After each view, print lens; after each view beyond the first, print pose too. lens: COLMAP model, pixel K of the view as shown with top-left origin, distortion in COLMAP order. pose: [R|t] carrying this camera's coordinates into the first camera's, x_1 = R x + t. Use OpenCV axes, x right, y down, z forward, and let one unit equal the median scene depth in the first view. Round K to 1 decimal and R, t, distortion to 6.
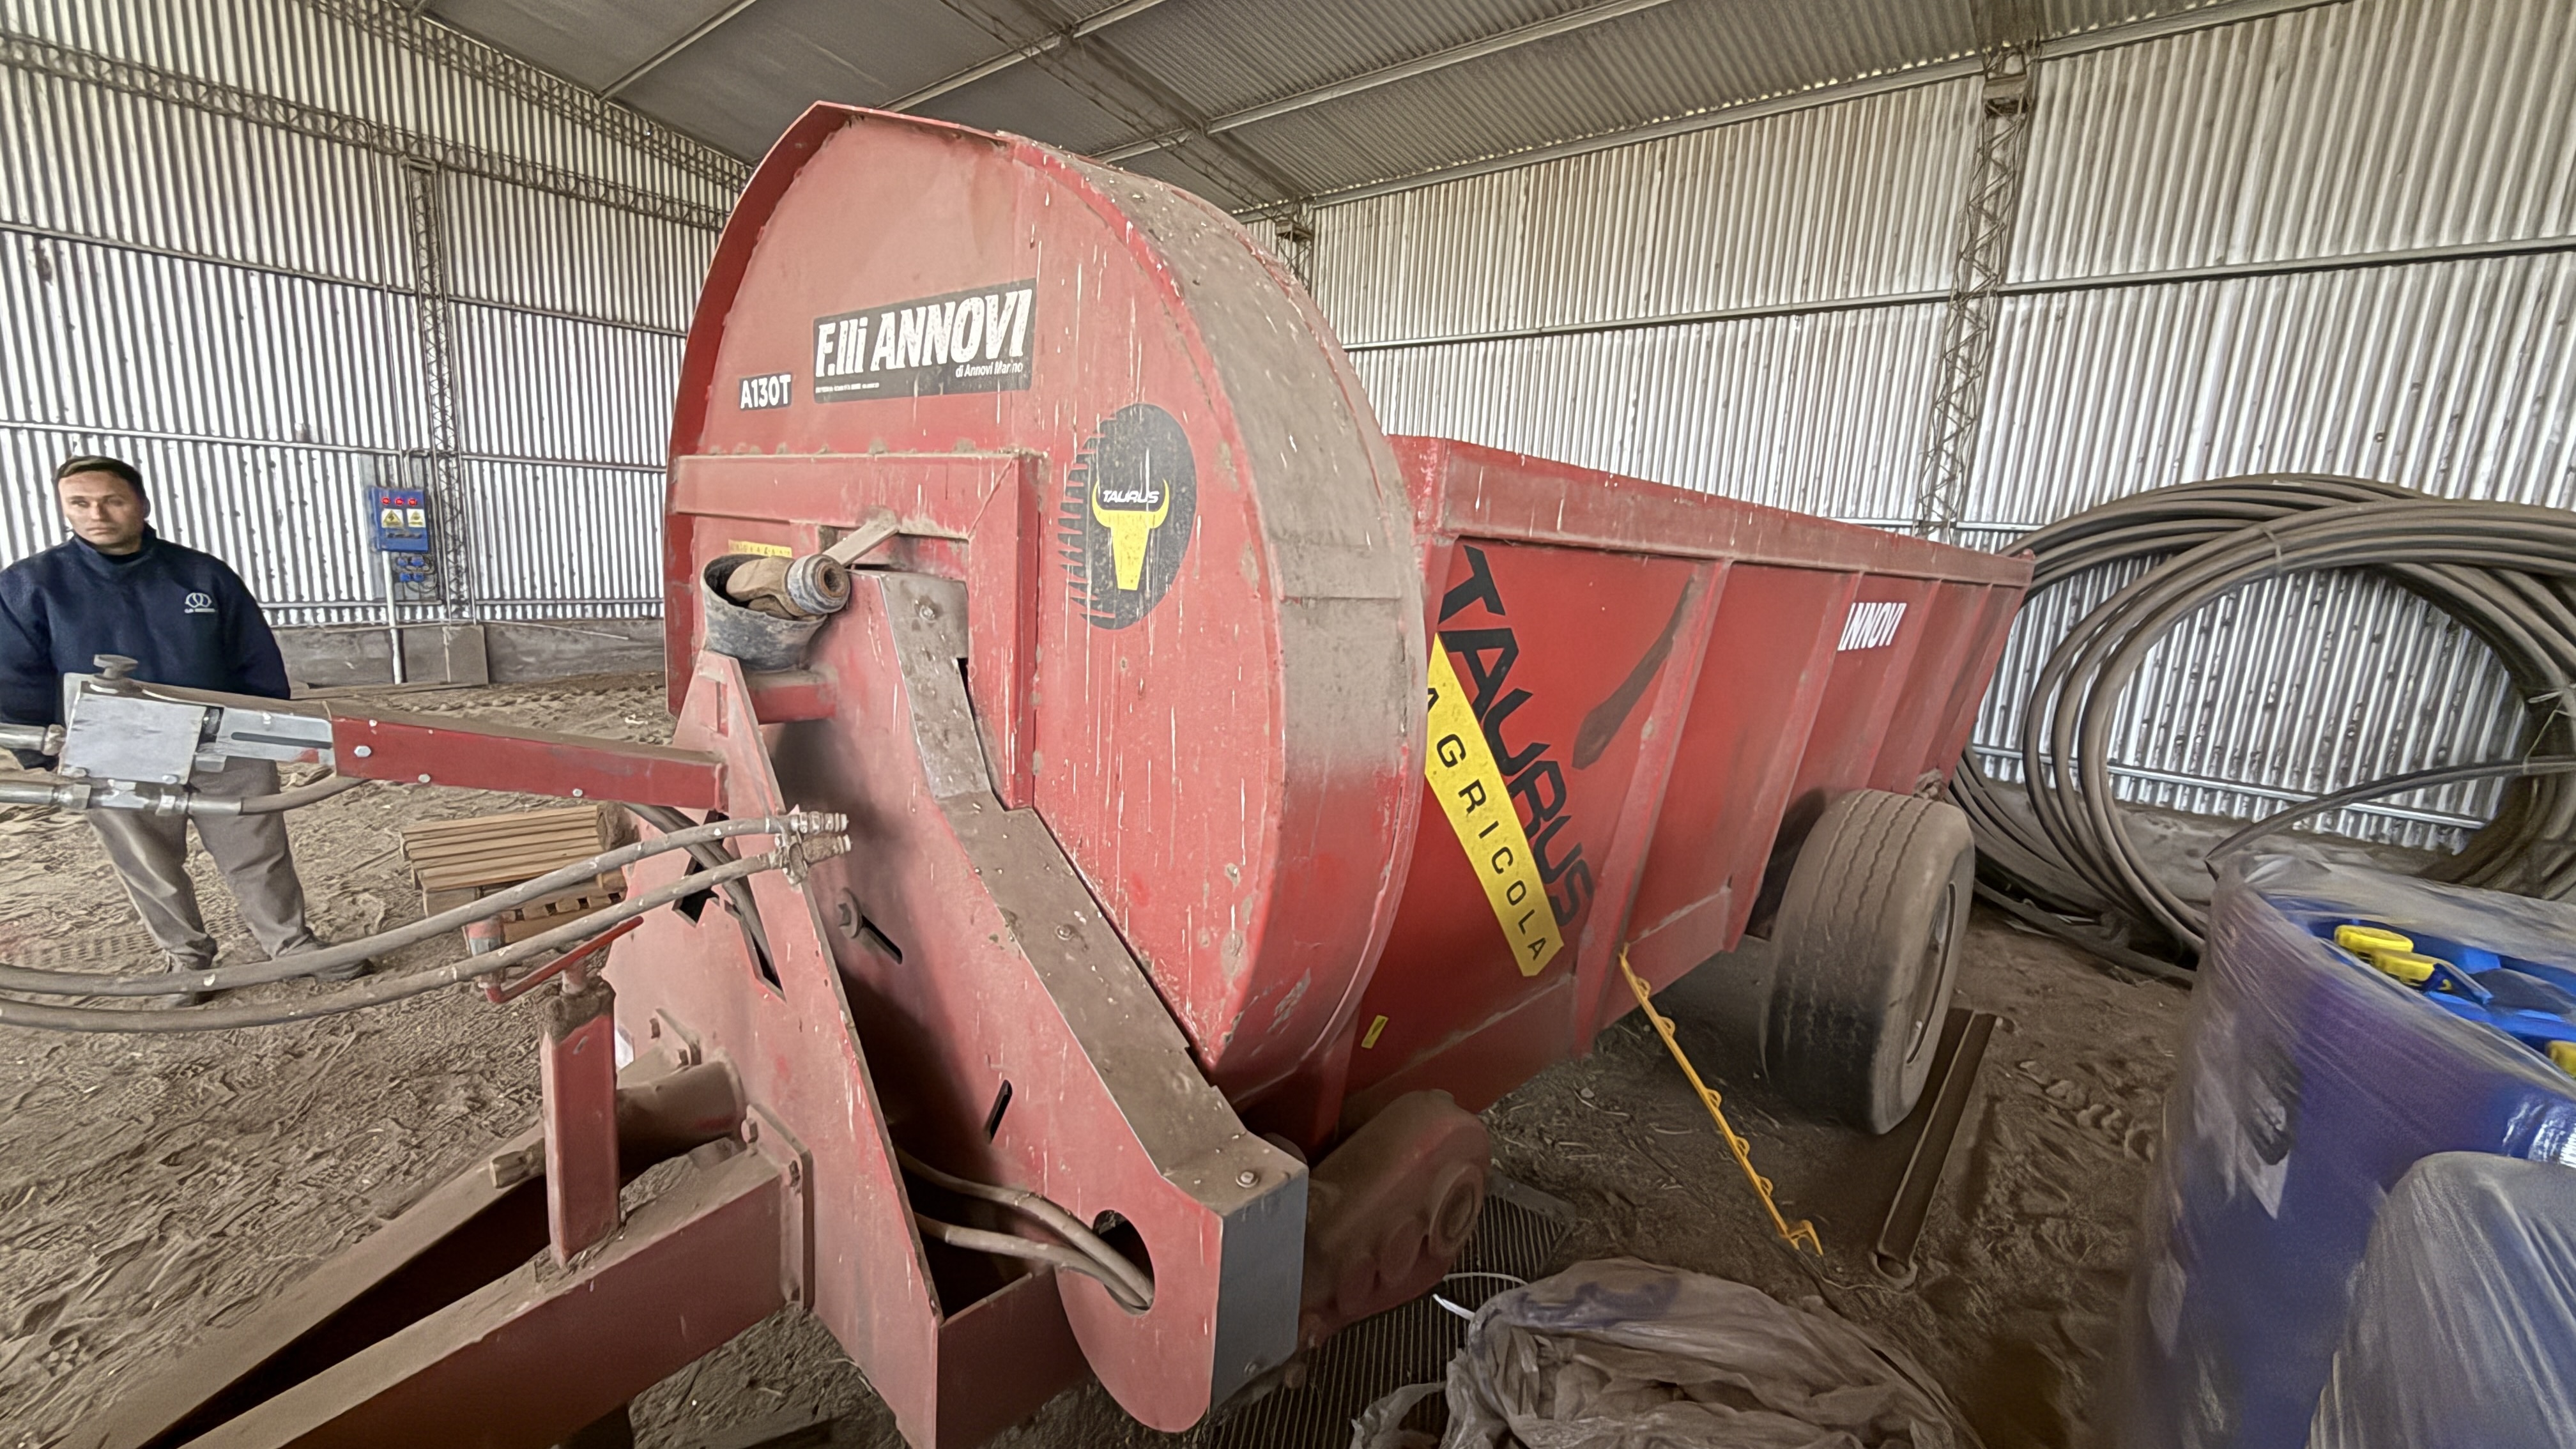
lens RADIAL K [[1027.9, 0, 1288.0], [0, 1027.9, 724.5], [0, 0, 1]] dist [0.002098, -0.000705]
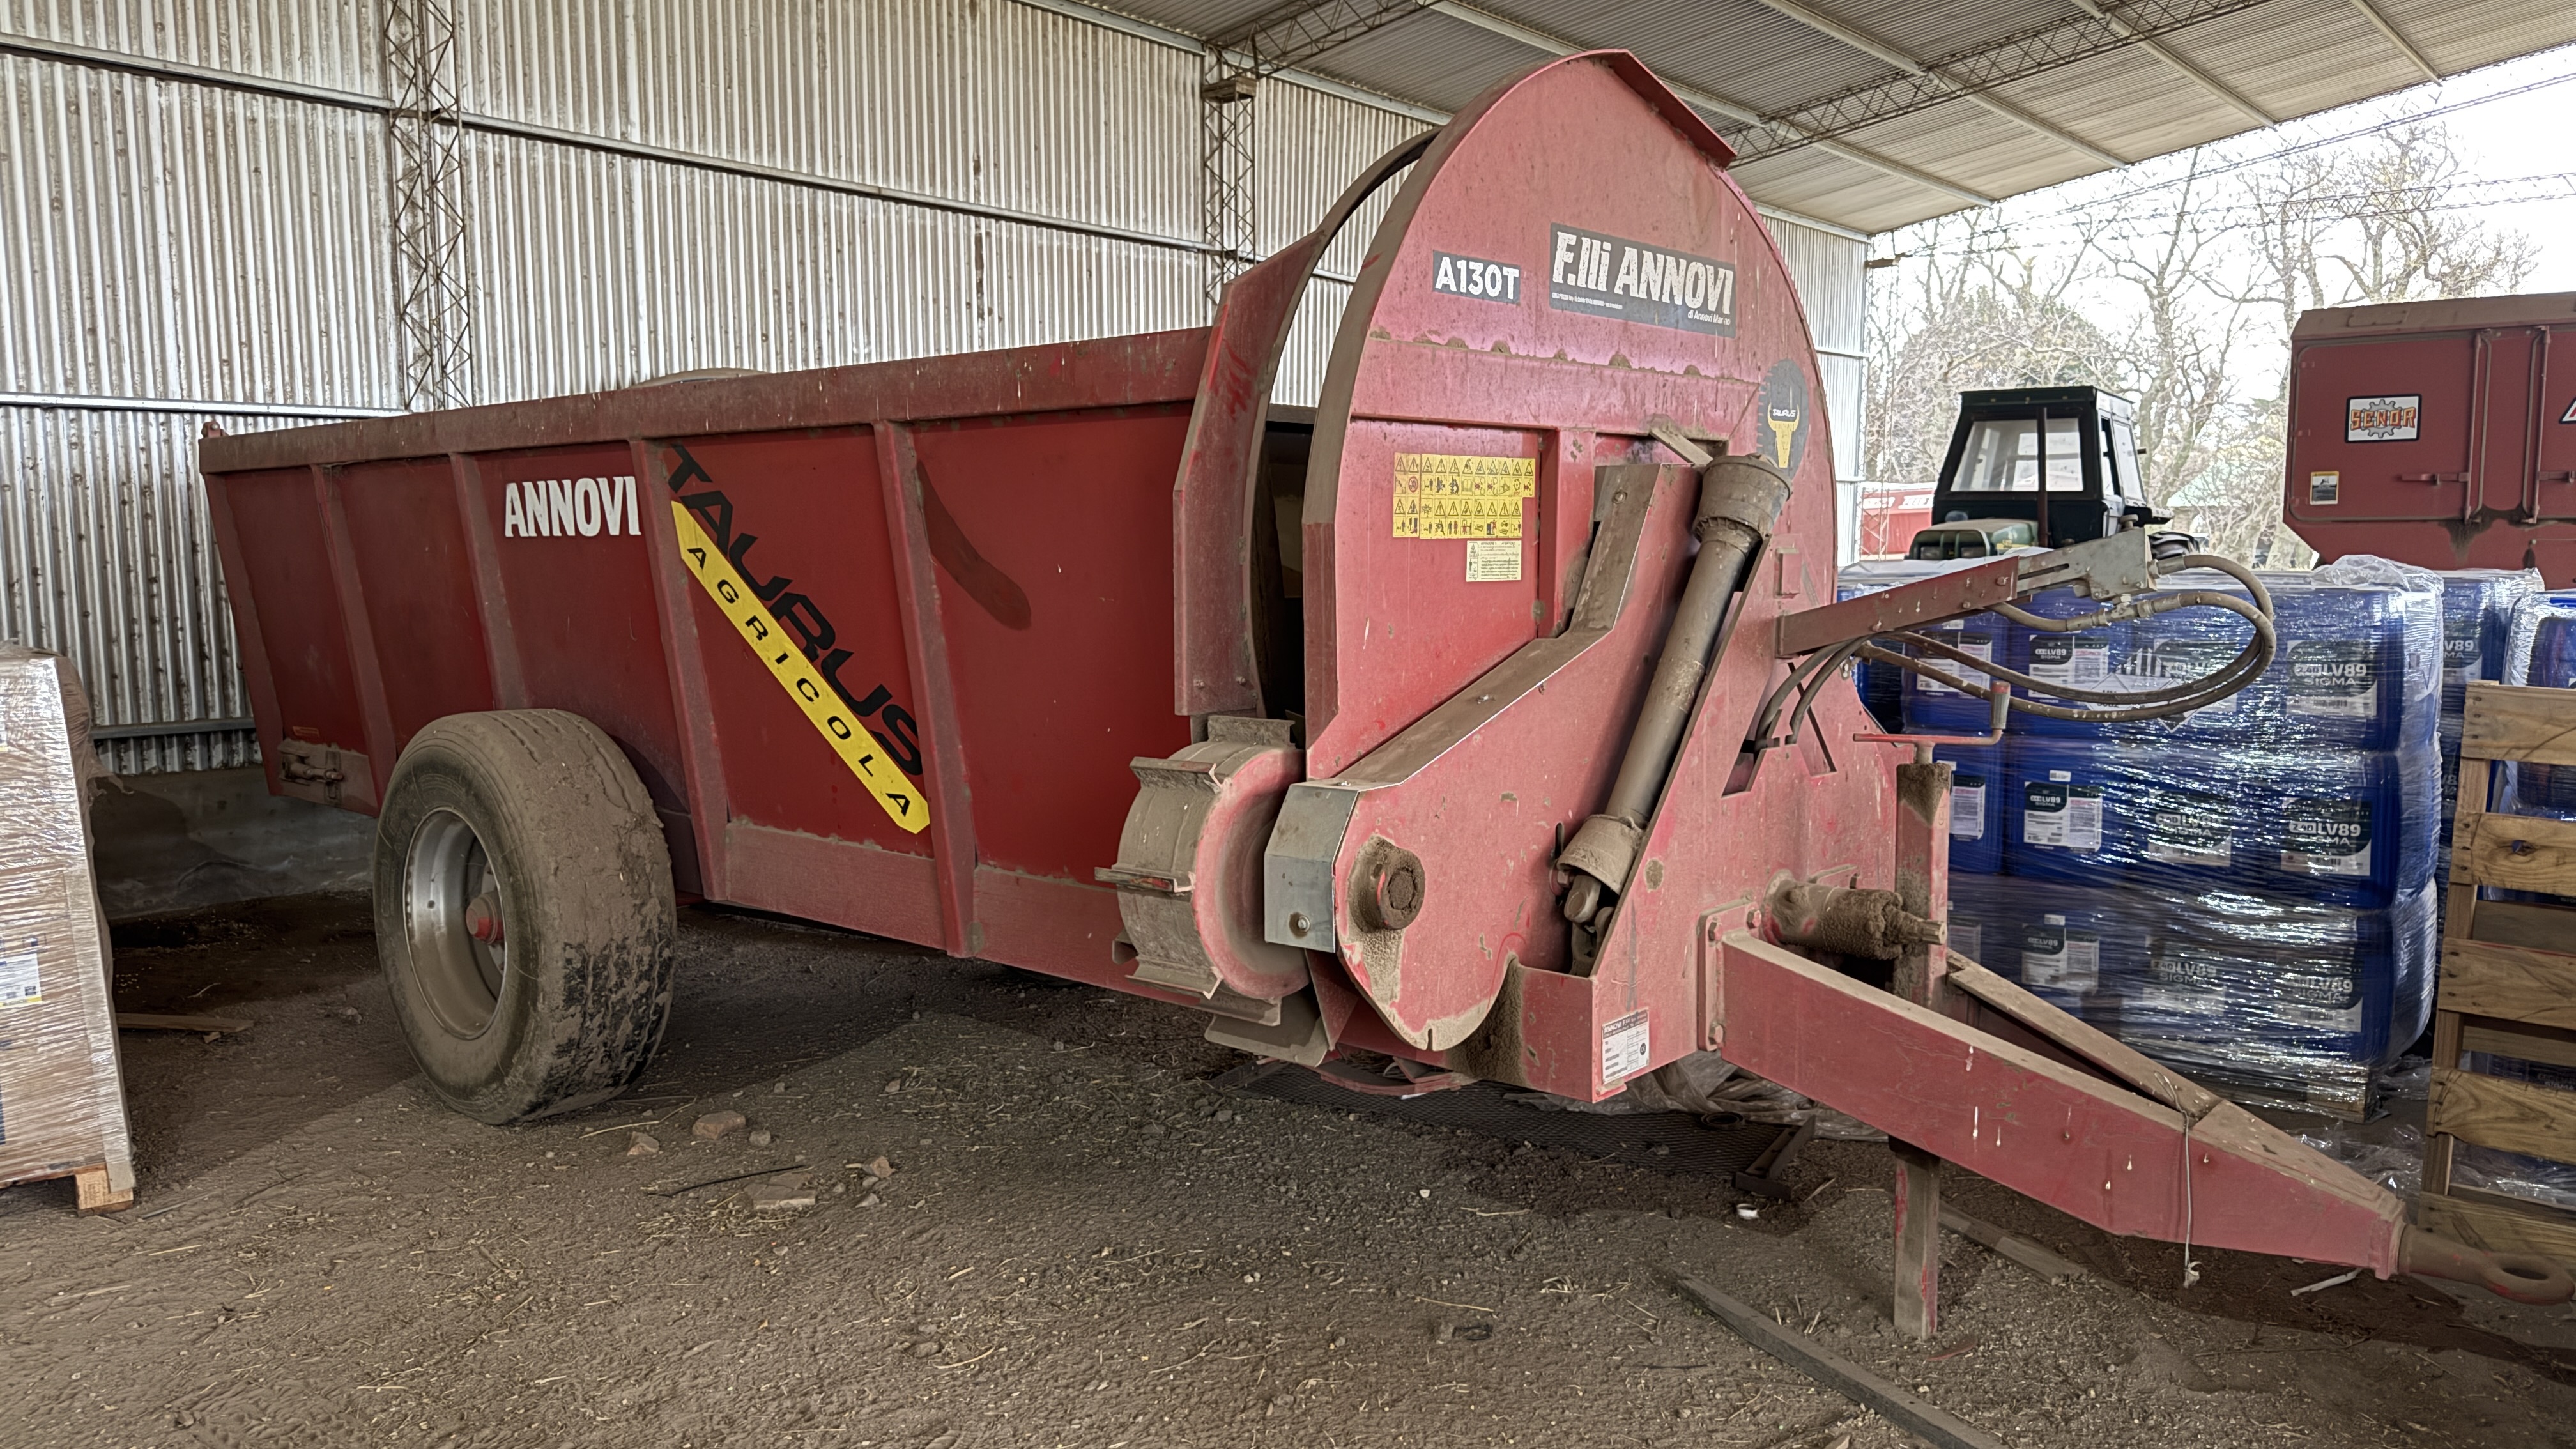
lens RADIAL K [[1776.0, 0, 1283.1], [0, 1776.0, 735.1], [0, 0, 1]] dist [0.097108, -0.112160]
pose [[-0.003240, -0.174164, 0.984711, -2.765987], [0.187118, 0.967218, 0.171685, -0.323504], [-0.982332, 0.184813, 0.029456, 1.596842]]
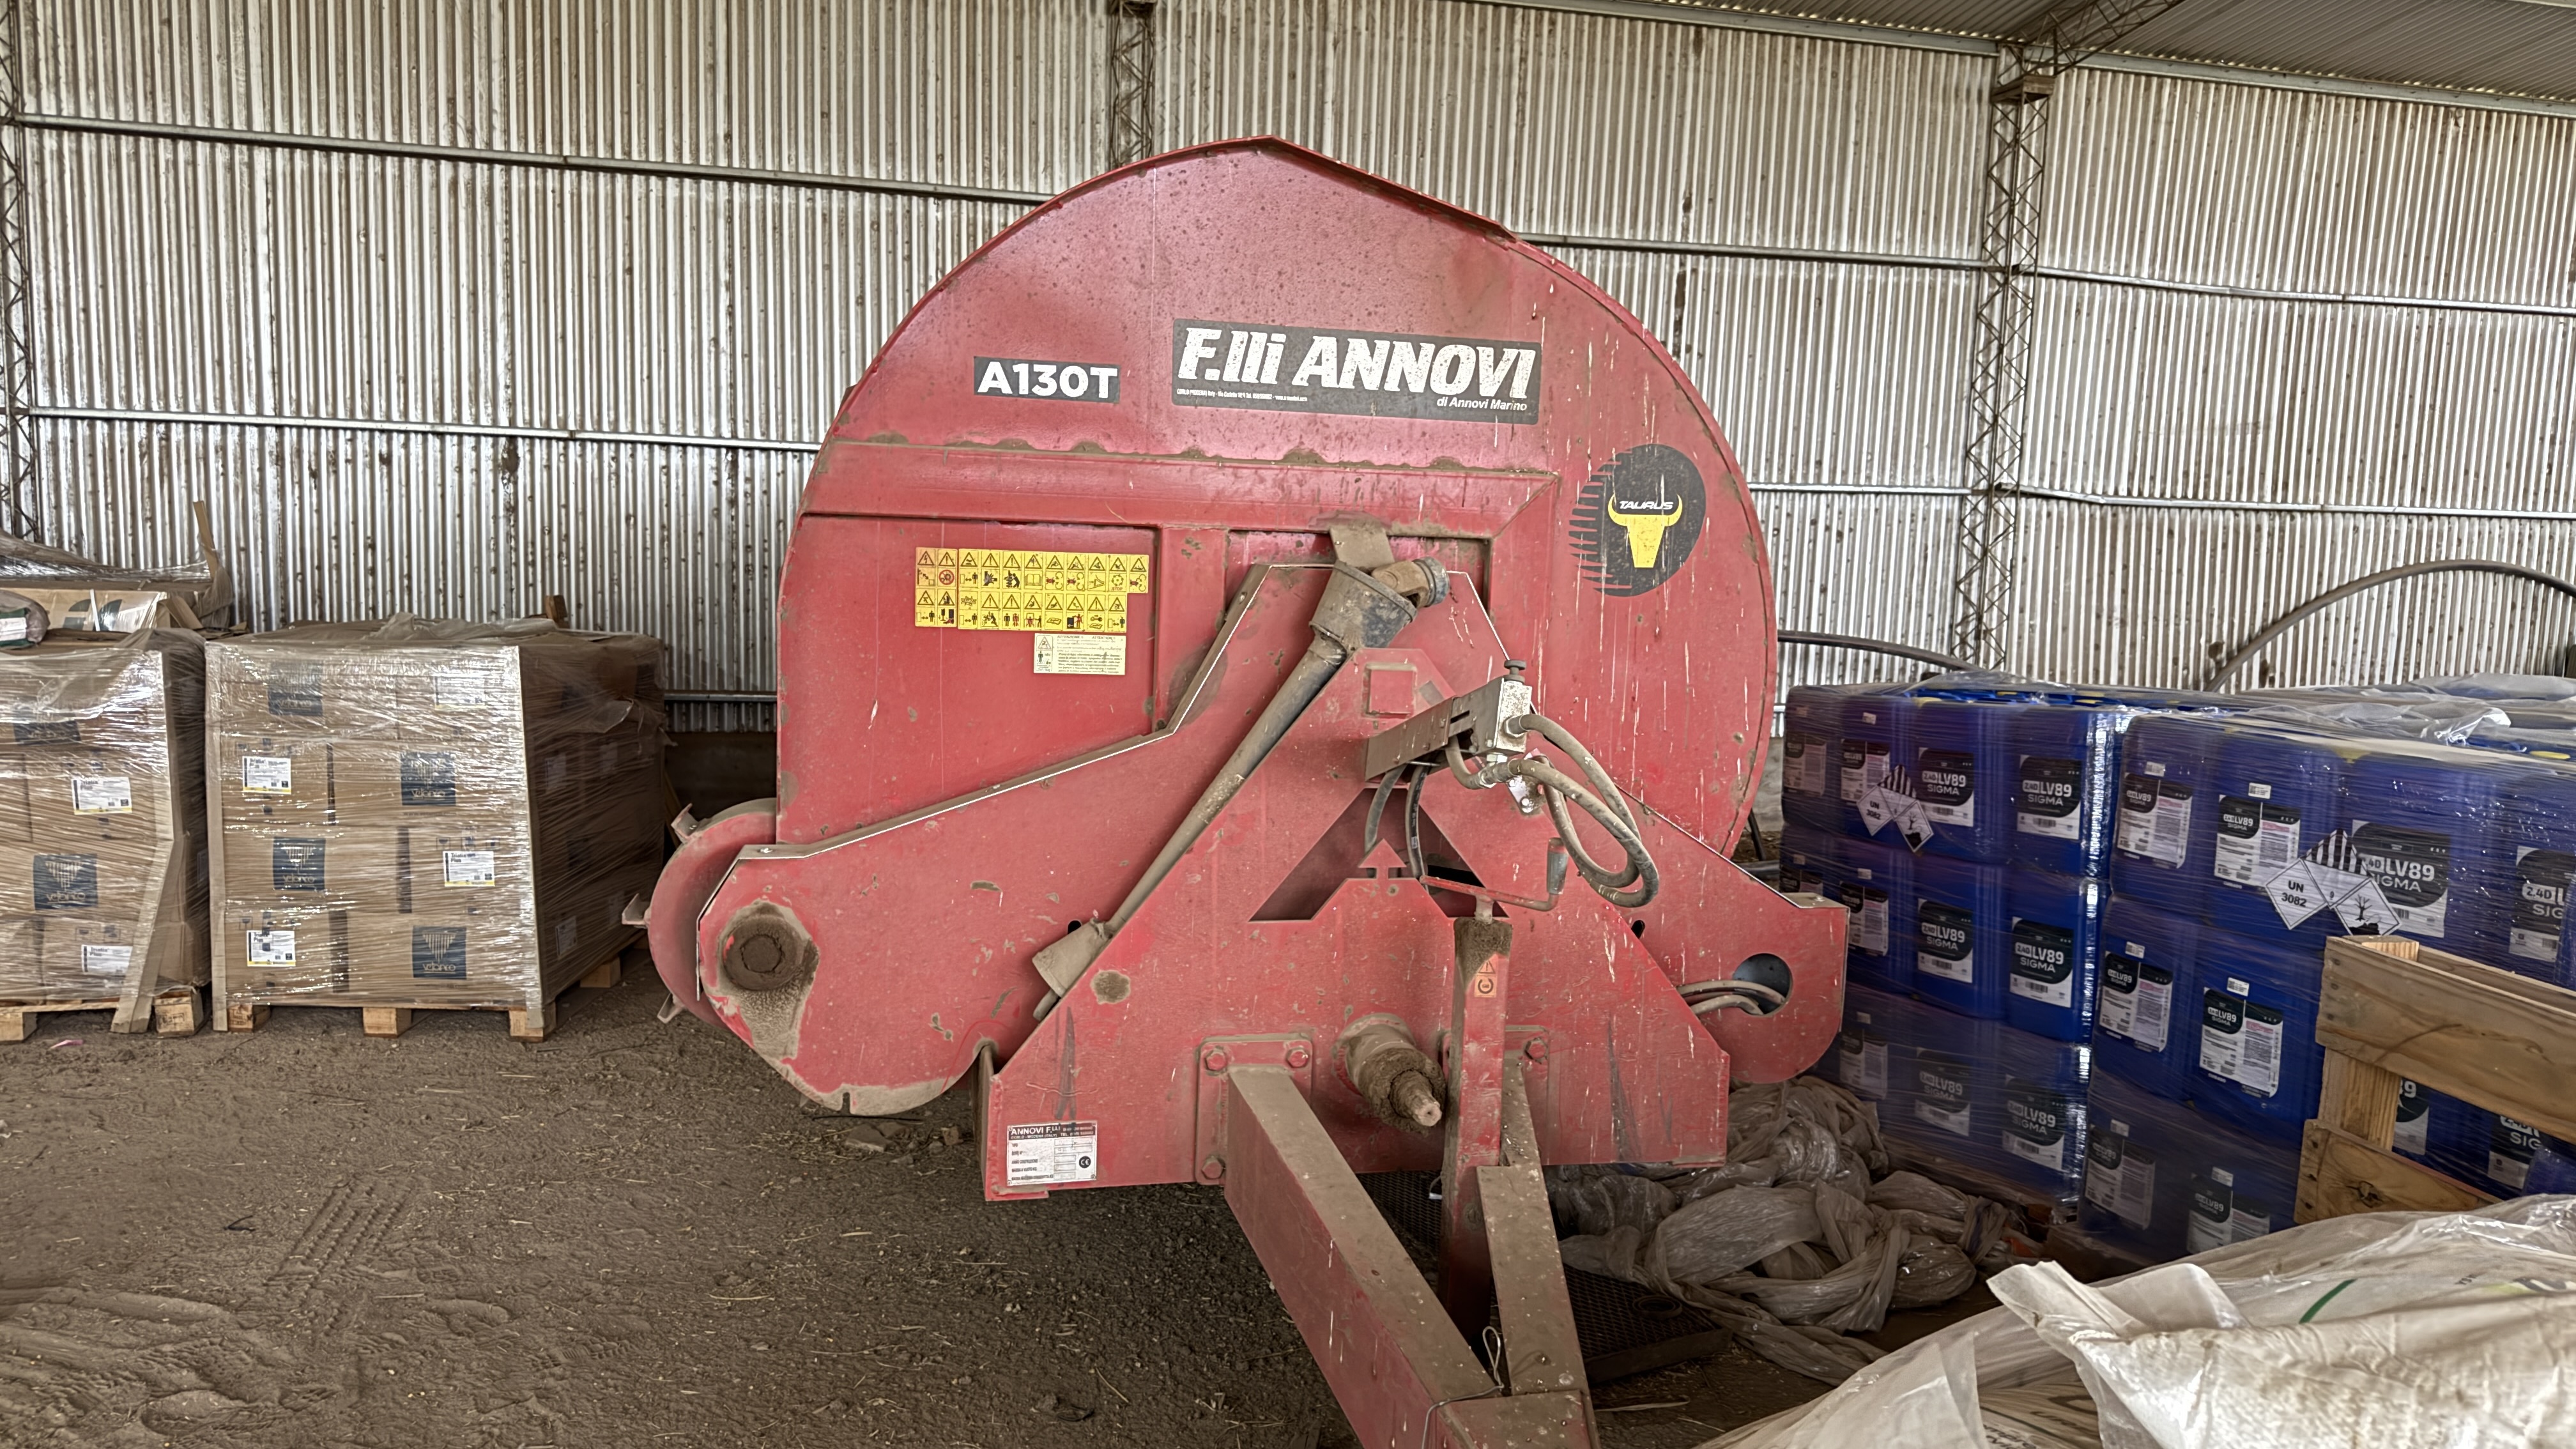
lens RADIAL K [[1773.1, 0, 1310.6], [0, 1773.1, 721.2], [0, 0, 1]] dist [0.130469, -0.188156]
pose [[0.572202, -0.130497, 0.809664, -2.239440], [0.150630, 0.987187, 0.052657, -0.107149], [-0.806161, 0.091829, 0.584527, -0.076534]]
